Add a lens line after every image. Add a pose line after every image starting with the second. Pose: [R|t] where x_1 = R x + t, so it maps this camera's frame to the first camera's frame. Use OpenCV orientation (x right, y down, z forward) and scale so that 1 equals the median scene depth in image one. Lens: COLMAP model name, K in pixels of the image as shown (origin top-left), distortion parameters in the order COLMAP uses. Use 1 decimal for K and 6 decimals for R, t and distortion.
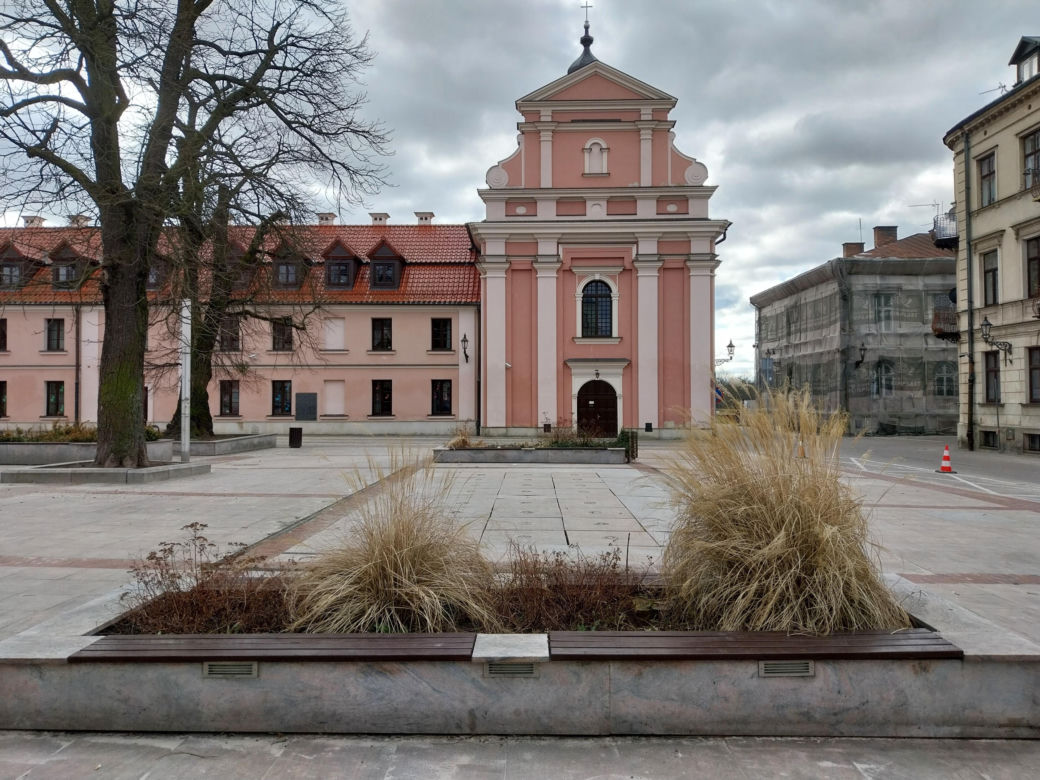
lens RADIAL K [[789.1, 0, 521.0], [0, 789.1, 382.4], [0, 0, 1]] dist [0.014489, -0.010379]
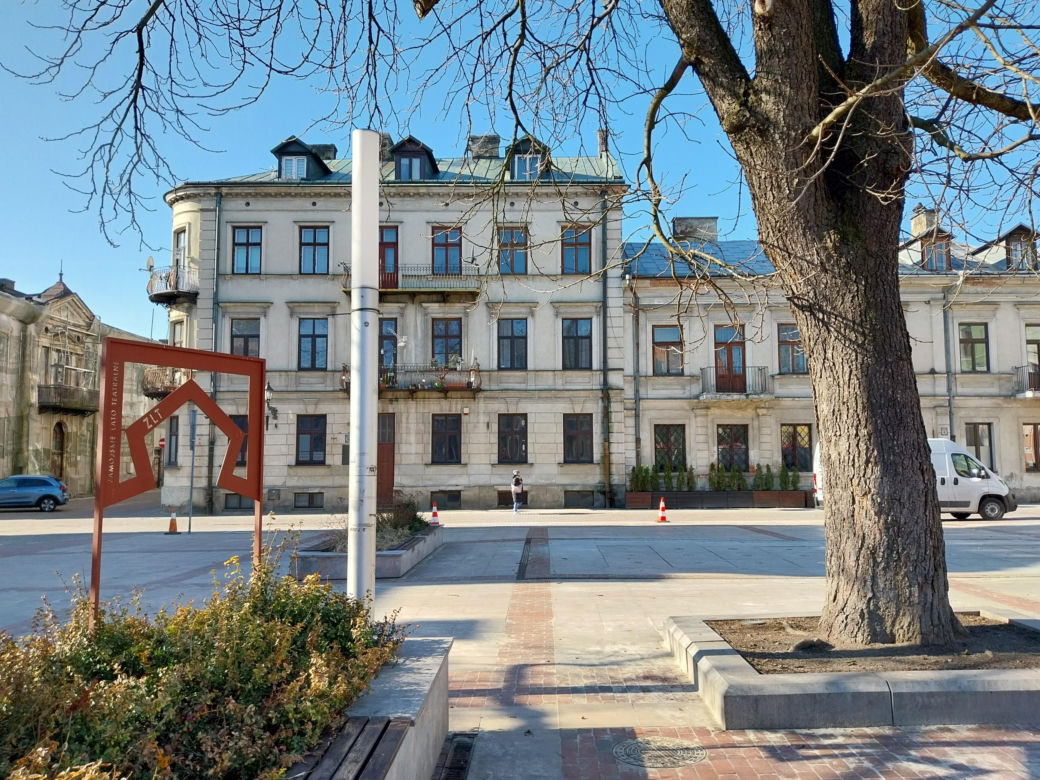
lens RADIAL K [[826.6, 0, 524.5], [0, 826.6, 379.5], [0, 0, 1]] dist [0.069591, -0.122432]
pose [[0.004698, 0.098127, 0.995163, -0.375193], [-0.019826, 0.994987, -0.098016, 0.011175], [-0.999792, -0.019269, 0.006620, 0.489803]]
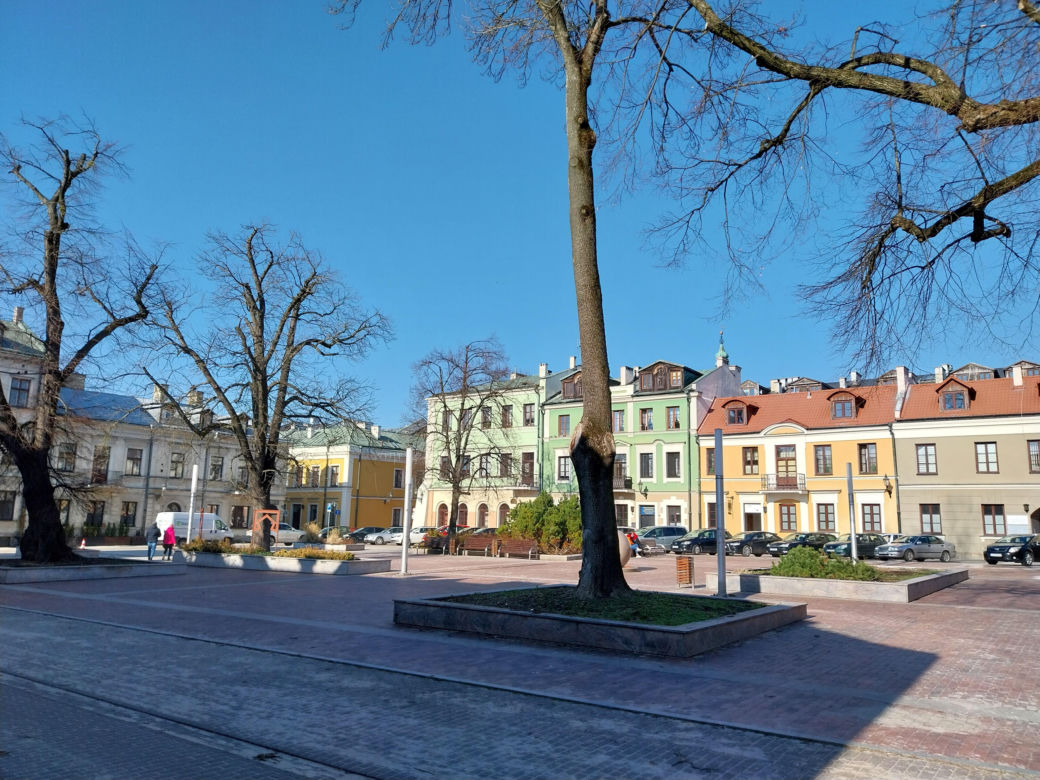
lens RADIAL K [[778.6, 0, 509.1], [0, 778.6, 387.3], [0, 0, 1]] dist [0.062304, -0.089744]
pose [[-0.810359, 0.087710, 0.579332, -1.028566], [-0.032457, 0.980495, -0.193846, 0.021877], [-0.585034, -0.175889, -0.791706, 1.034350]]
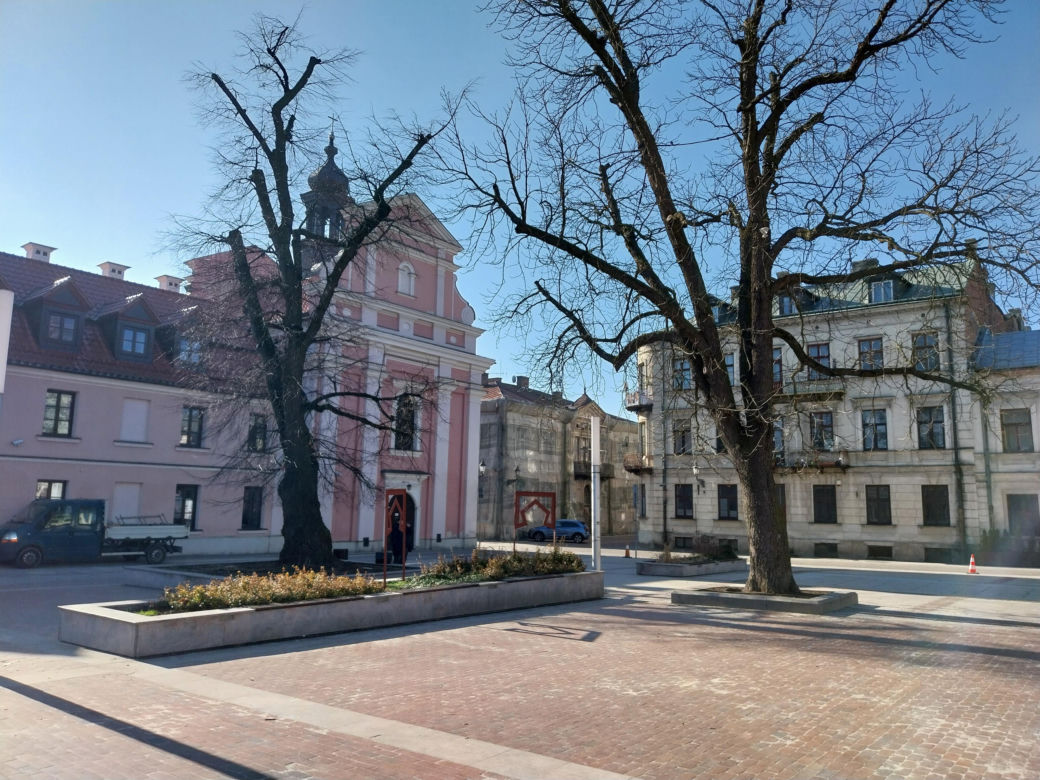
lens RADIAL K [[778.6, 0, 529.9], [0, 778.6, 380.1], [0, 0, 1]] dist [0.062304, -0.089744]
pose [[0.585869, 0.139509, 0.798308, -0.638487], [-0.037803, 0.988704, -0.145038, -0.005479], [-0.809524, 0.054795, 0.584524, 0.267627]]
